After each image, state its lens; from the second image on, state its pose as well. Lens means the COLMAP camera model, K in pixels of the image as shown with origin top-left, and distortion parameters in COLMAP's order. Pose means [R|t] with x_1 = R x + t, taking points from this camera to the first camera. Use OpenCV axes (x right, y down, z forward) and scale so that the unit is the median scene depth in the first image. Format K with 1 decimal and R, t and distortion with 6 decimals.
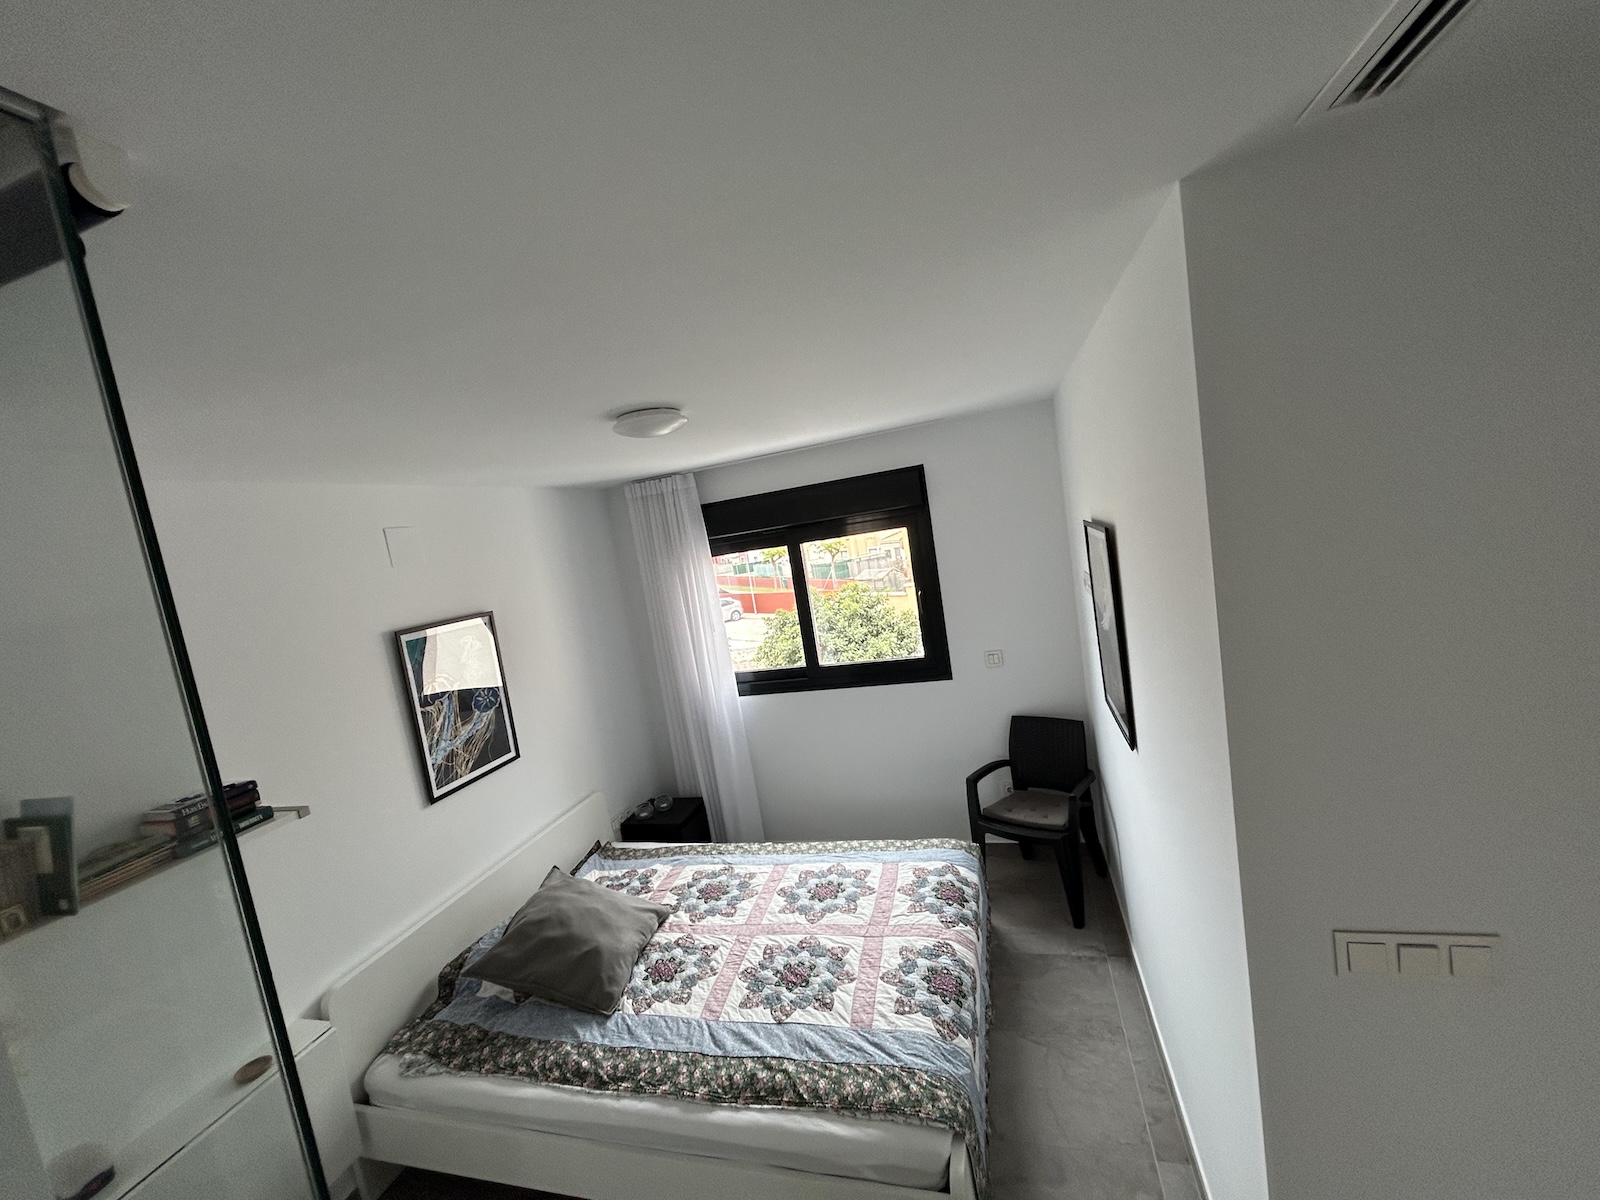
lens RADIAL K [[644.7, 0, 800.0], [0, 644.7, 600.0], [0, 0, 1]] dist [-0.001208, 0.003724]
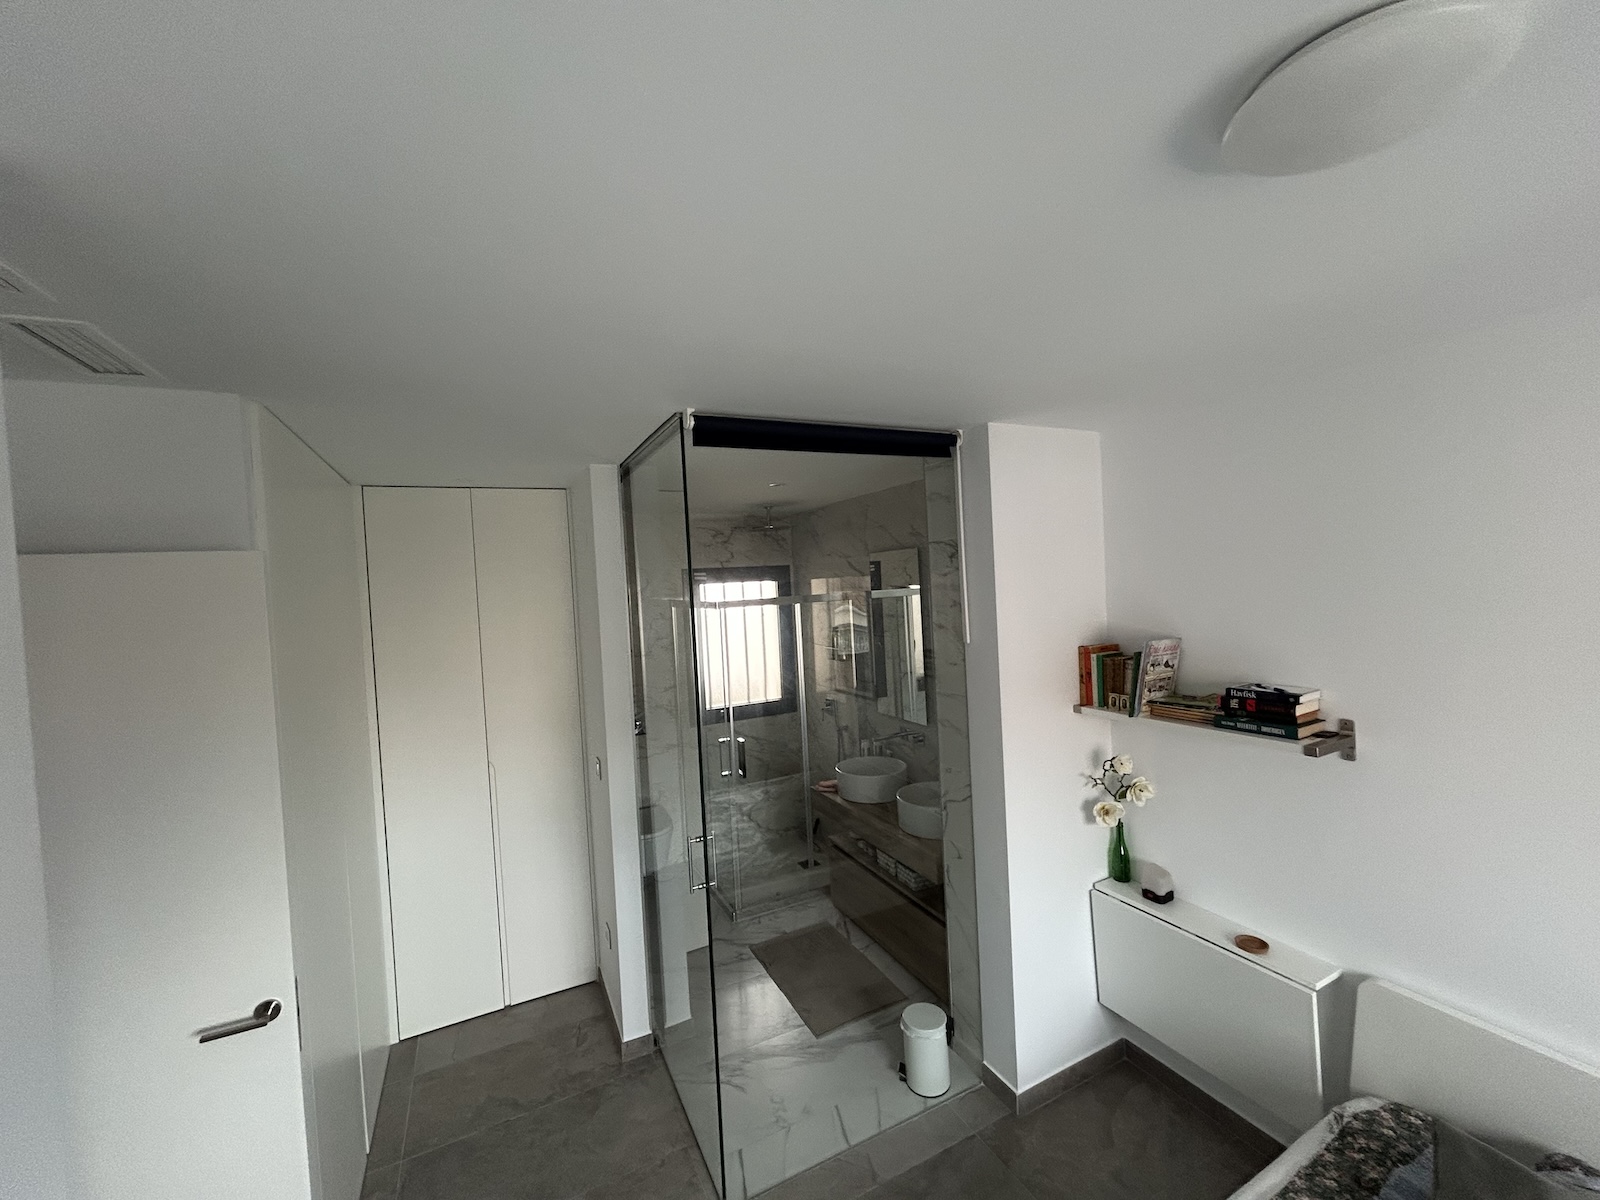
lens RADIAL K [[644.7, 0, 800.0], [0, 644.7, 600.0], [0, 0, 1]] dist [-0.001208, 0.003724]
pose [[-0.705983, 0.210803, -0.676129, 0.222540], [0.089204, 0.973540, 0.210386, -0.096601], [0.702588, 0.088215, -0.706108, 0.896849]]
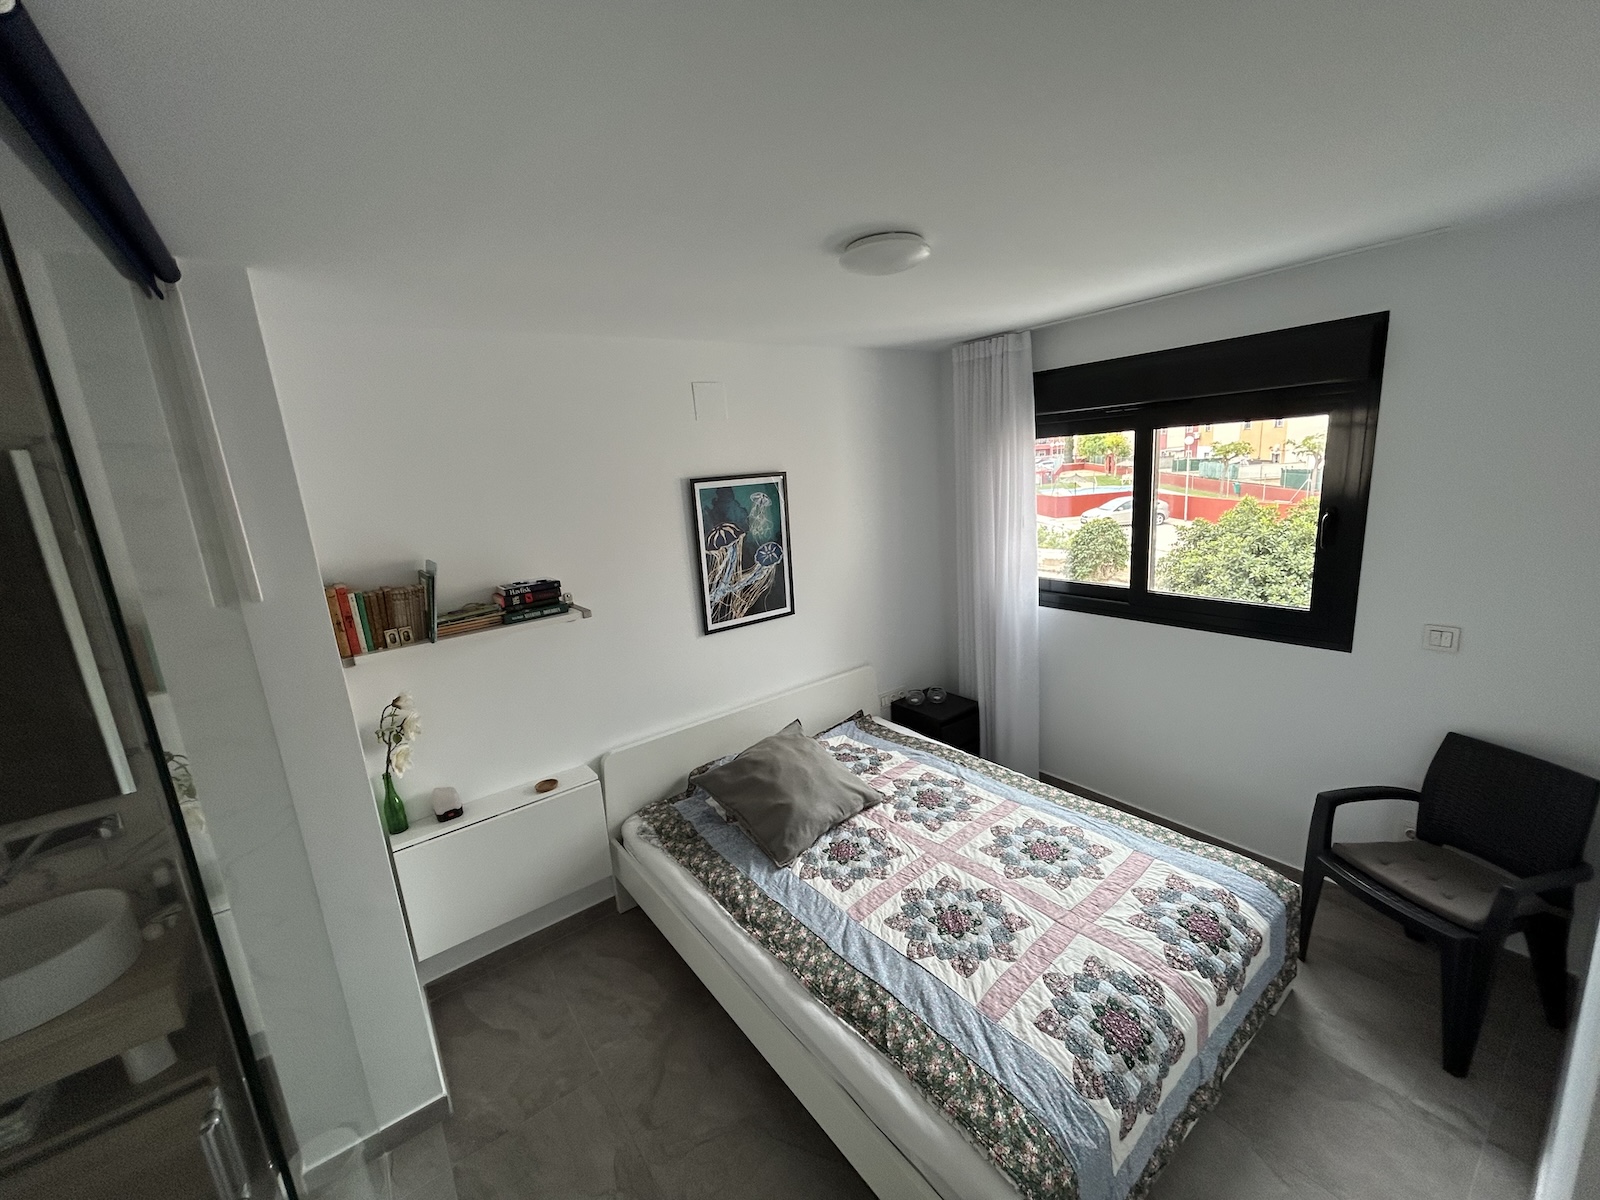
lens RADIAL K [[644.7, 0, 800.0], [0, 644.7, 600.0], [0, 0, 1]] dist [-0.001208, 0.003724]
pose [[0.807749, 0.219092, -0.547302, 0.189790], [-0.117151, 0.969516, 0.215210, -0.010309], [0.577769, -0.109718, 0.808792, 0.189505]]
